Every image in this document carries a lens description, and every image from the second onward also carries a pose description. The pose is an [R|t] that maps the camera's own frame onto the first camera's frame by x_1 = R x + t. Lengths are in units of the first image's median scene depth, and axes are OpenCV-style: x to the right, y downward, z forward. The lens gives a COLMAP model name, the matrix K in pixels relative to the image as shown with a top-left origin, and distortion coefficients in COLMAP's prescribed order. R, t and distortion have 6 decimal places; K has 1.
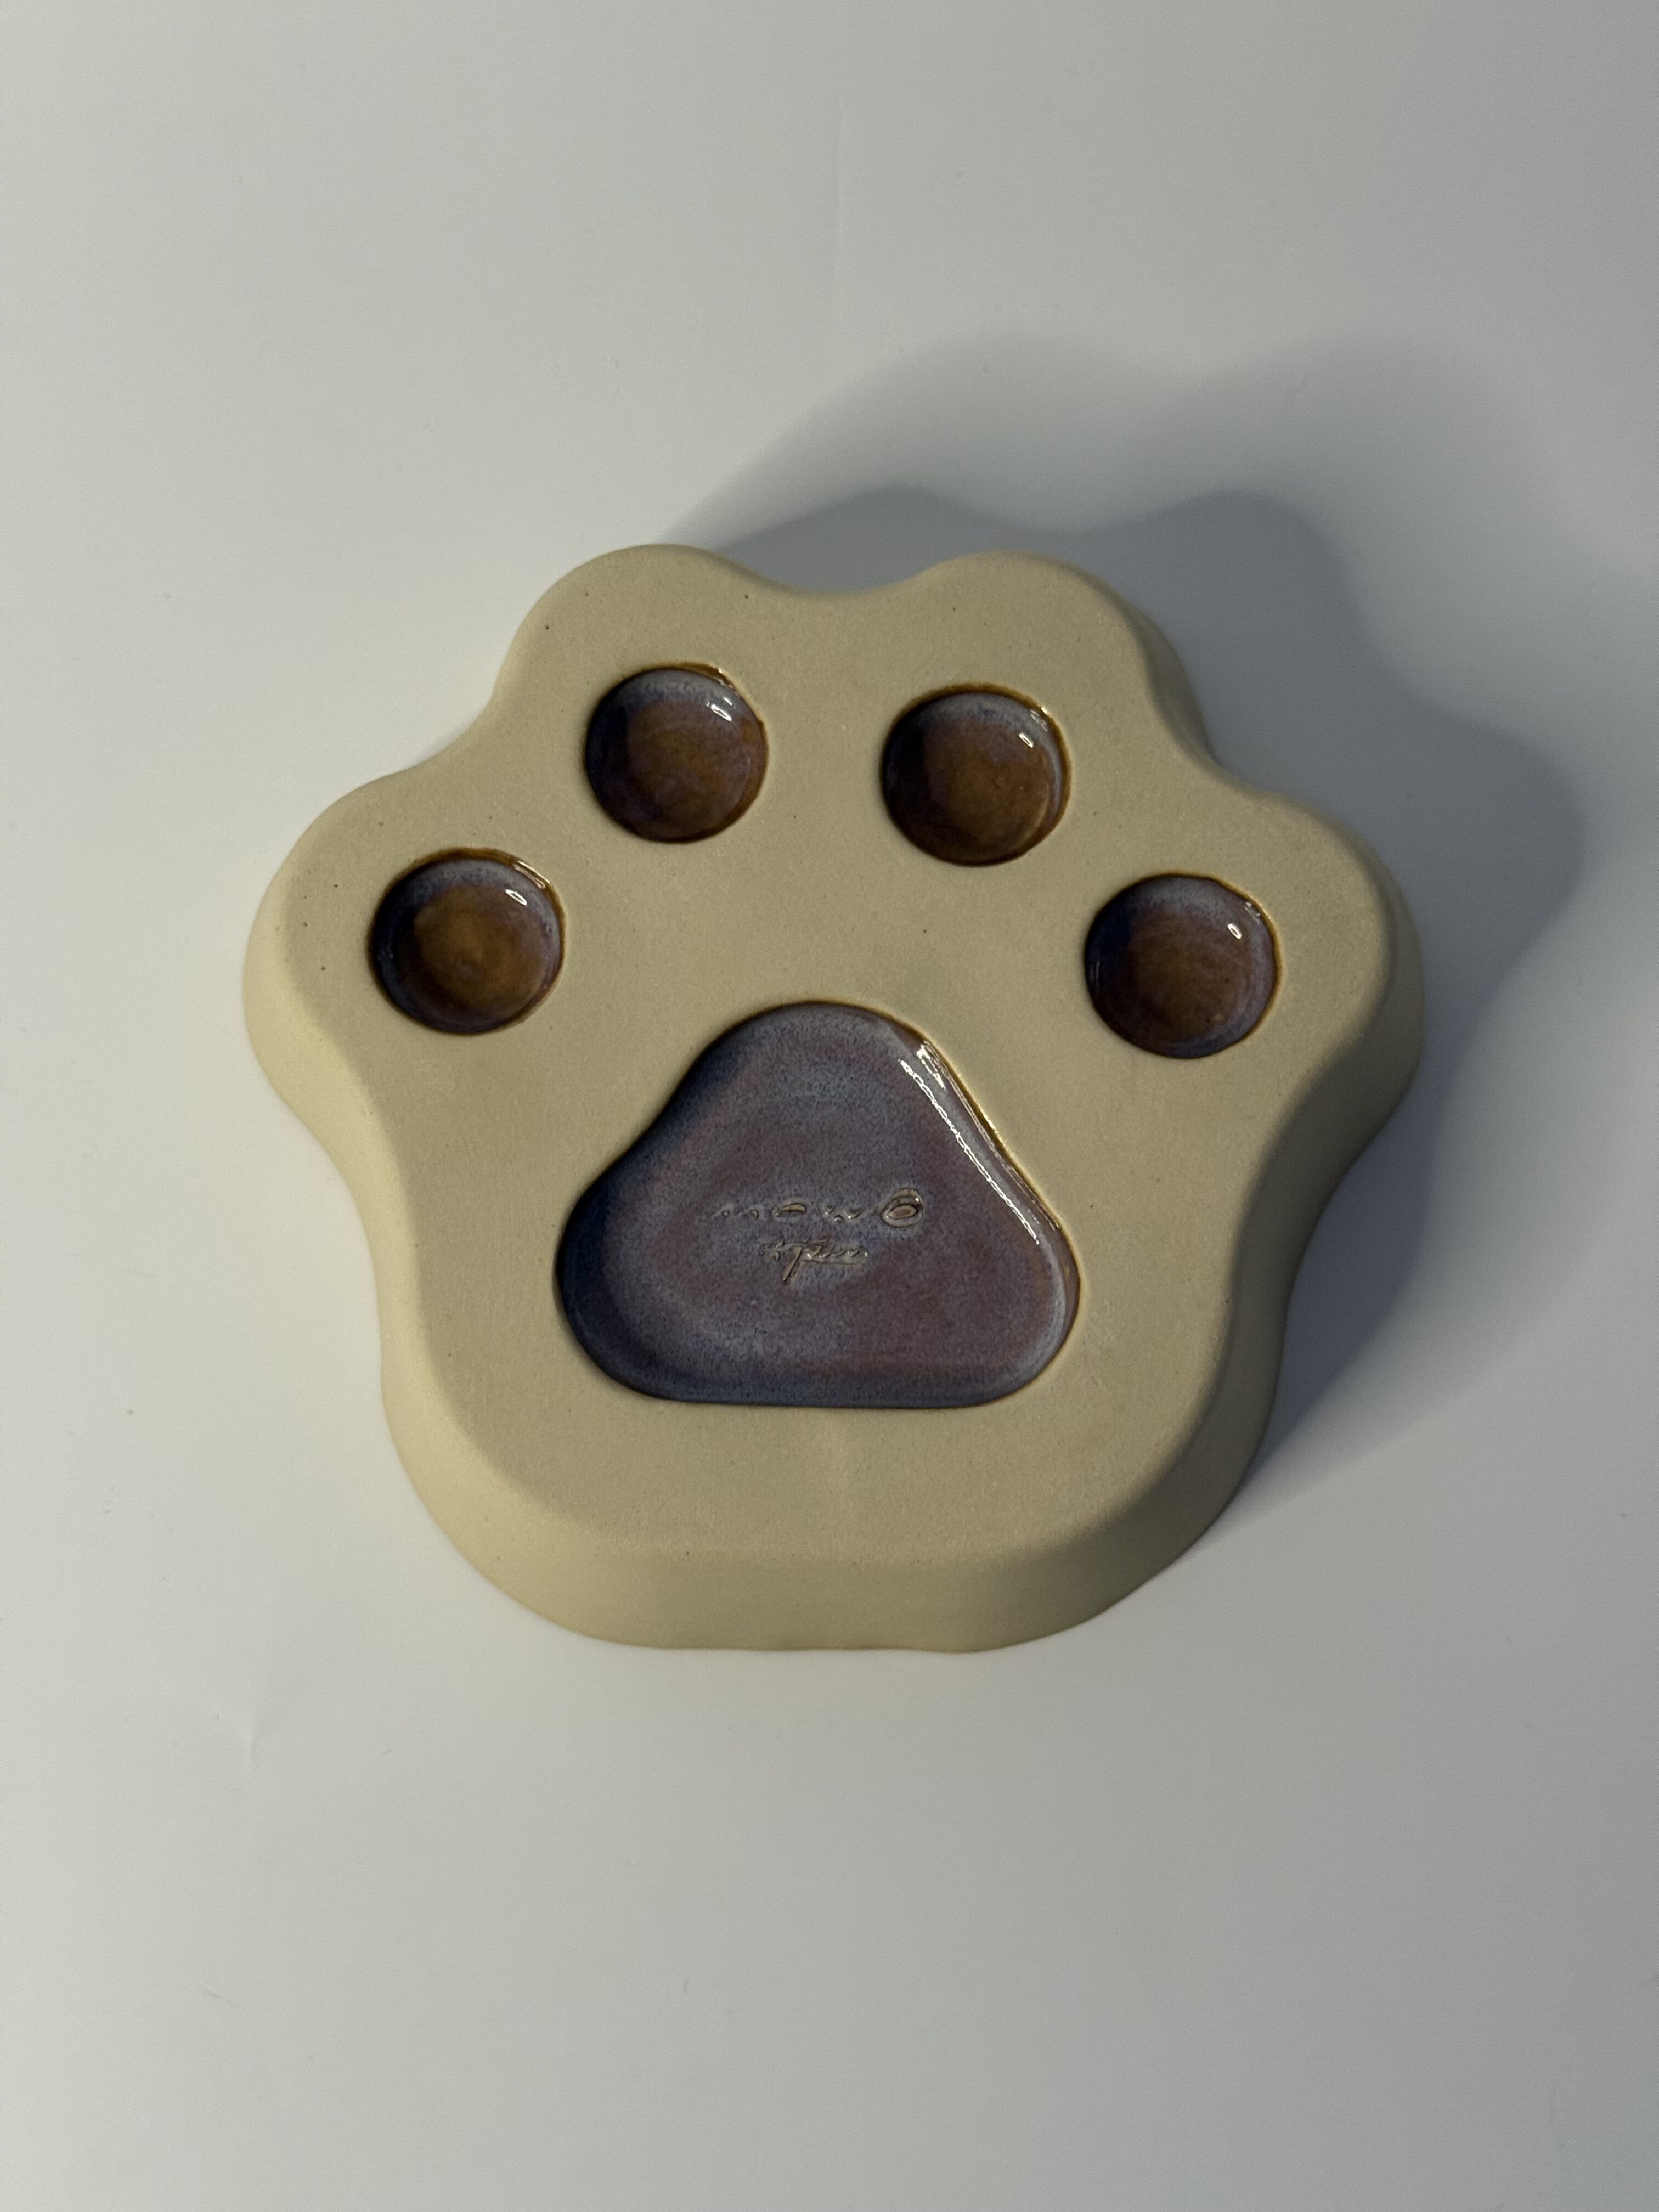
lens RADIAL K [[3124.7, 0, 830.4], [0, 3124.7, 1098.6], [0, 0, 1]] dist [0.155218, 0.000000]
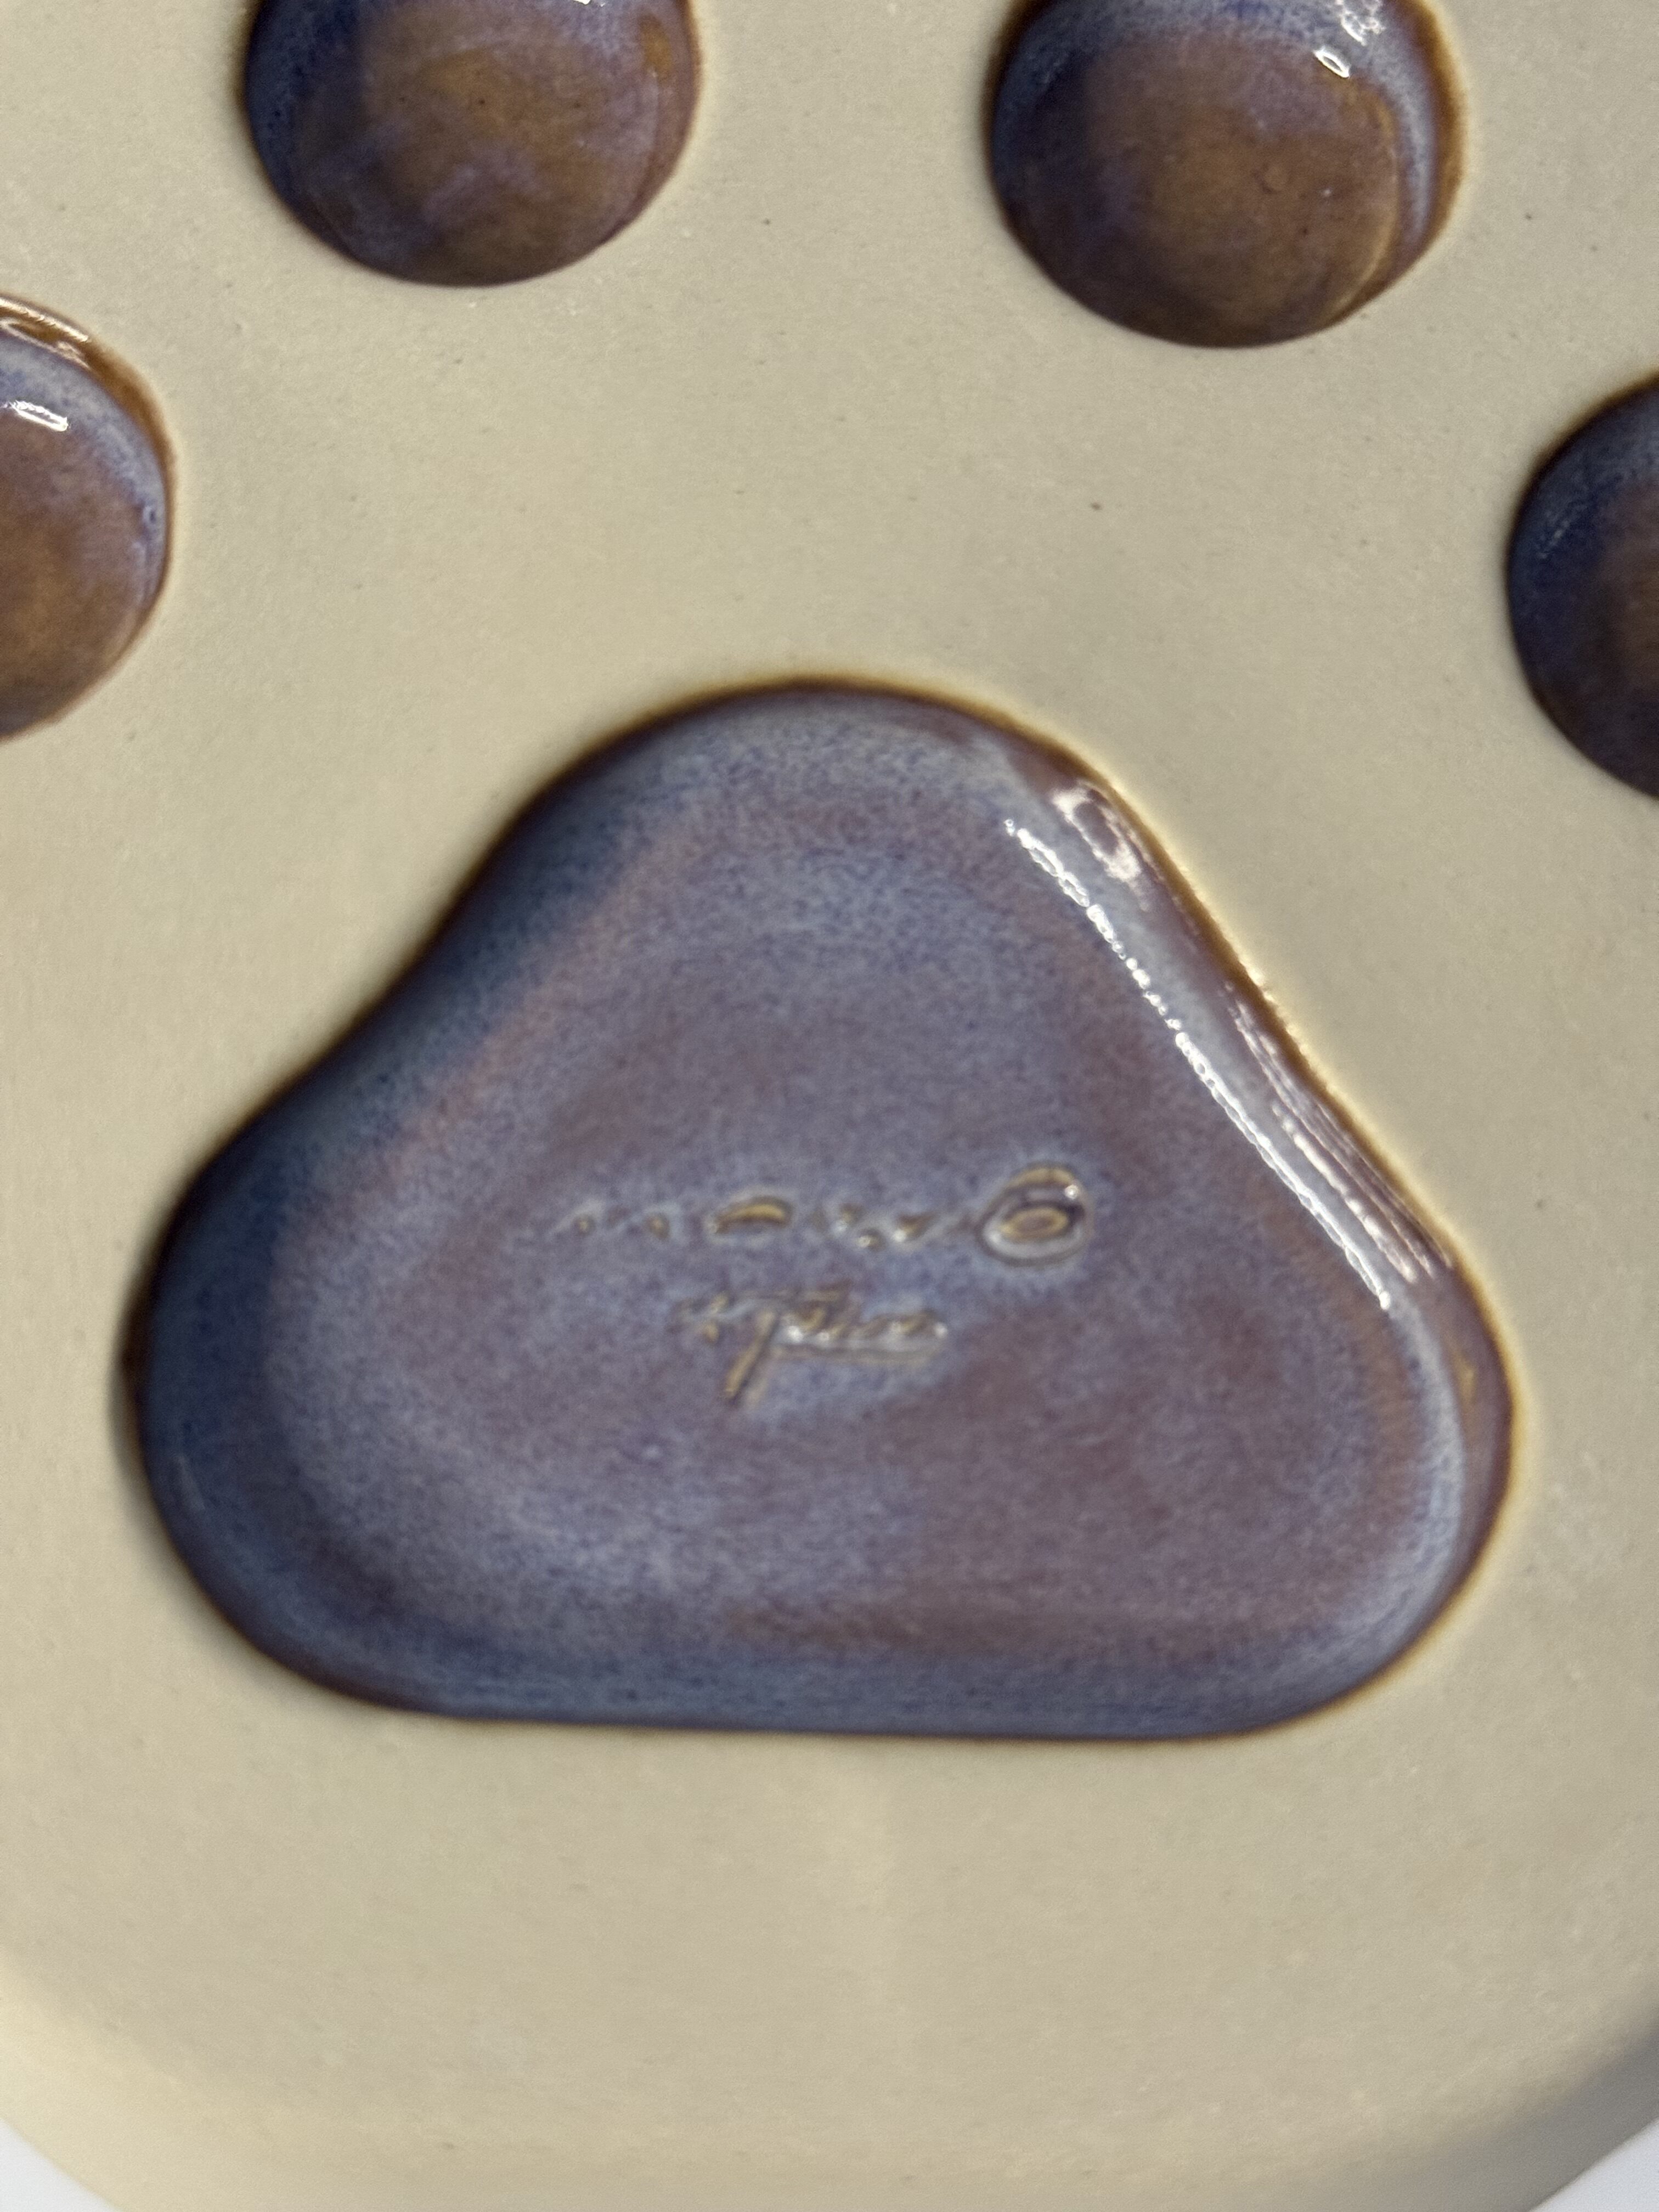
lens RADIAL K [[3124.7, 0, 828.9], [0, 3124.7, 1117.6], [0, 0, 1]] dist [0.155218, 0.000000]
pose [[0.999952, 0.006231, -0.007509, 0.000136], [-0.006627, 0.998518, -0.054018, 0.044402], [0.007161, 0.054065, 0.998512, 0.607242]]
